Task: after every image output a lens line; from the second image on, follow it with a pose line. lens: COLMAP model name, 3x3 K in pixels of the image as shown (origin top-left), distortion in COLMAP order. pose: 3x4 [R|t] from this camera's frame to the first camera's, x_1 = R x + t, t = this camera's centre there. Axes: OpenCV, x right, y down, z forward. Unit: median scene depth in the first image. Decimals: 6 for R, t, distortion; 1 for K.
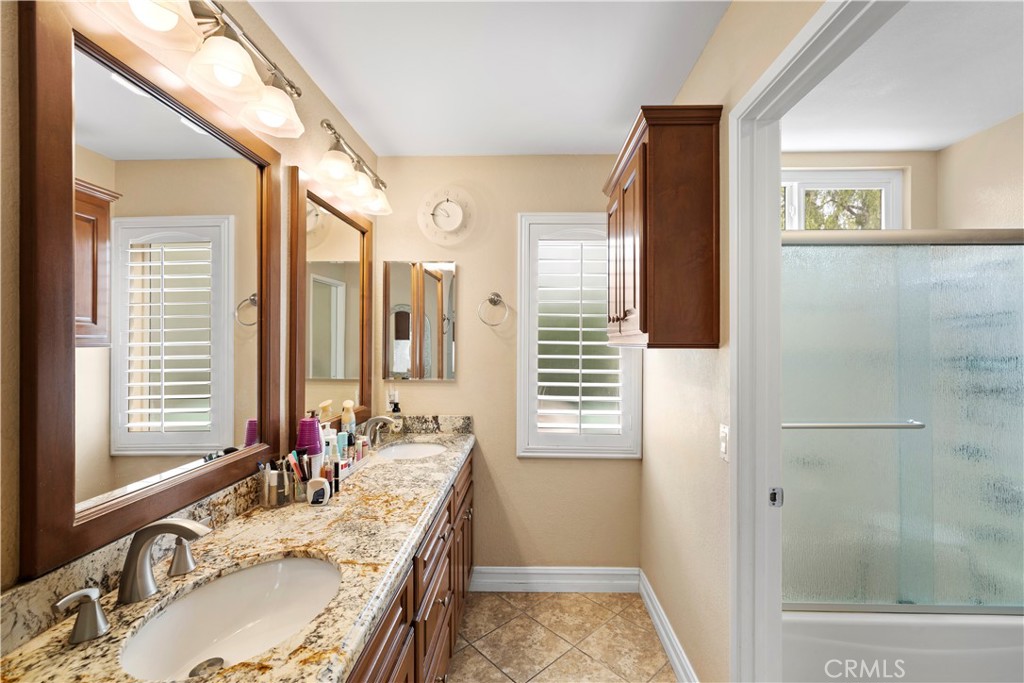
lens RADIAL K [[436.1, 0, 516.2], [0, 436.1, 340.7], [0, 0, 1]] dist [0.001837, 0.000137]
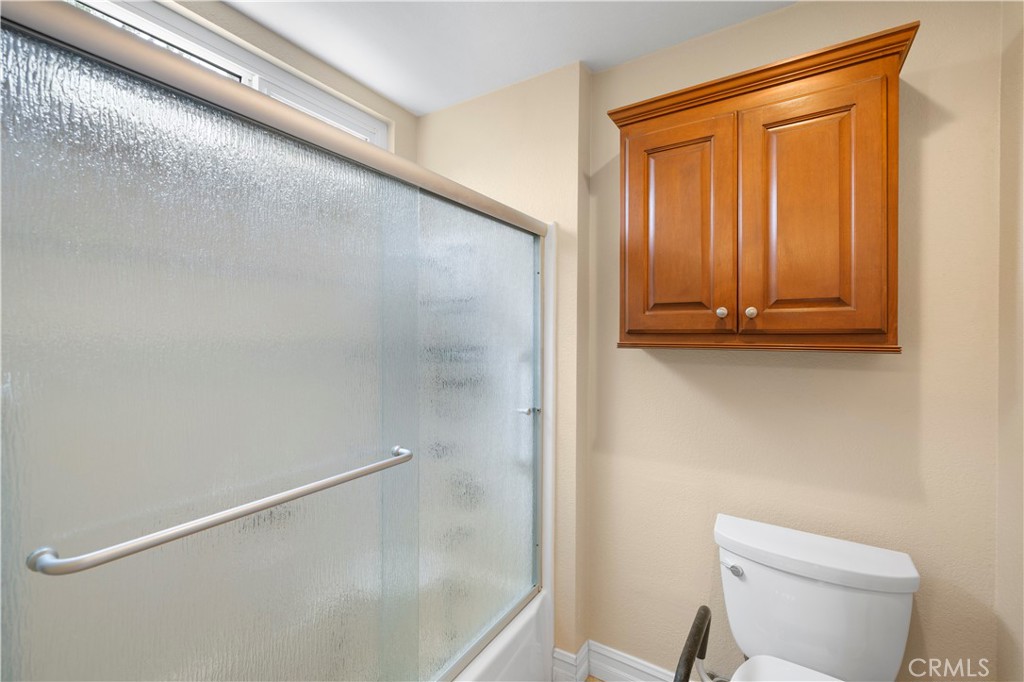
lens RADIAL K [[436.1, 0, 513.9], [0, 436.1, 337.0], [0, 0, 1]] dist [0.001837, 0.000137]
pose [[0.525543, 0.002927, 0.850762, 0.336997], [-0.008194, 0.999965, 0.001622, 0.010572], [-0.850728, -0.007824, 0.525549, 0.390184]]
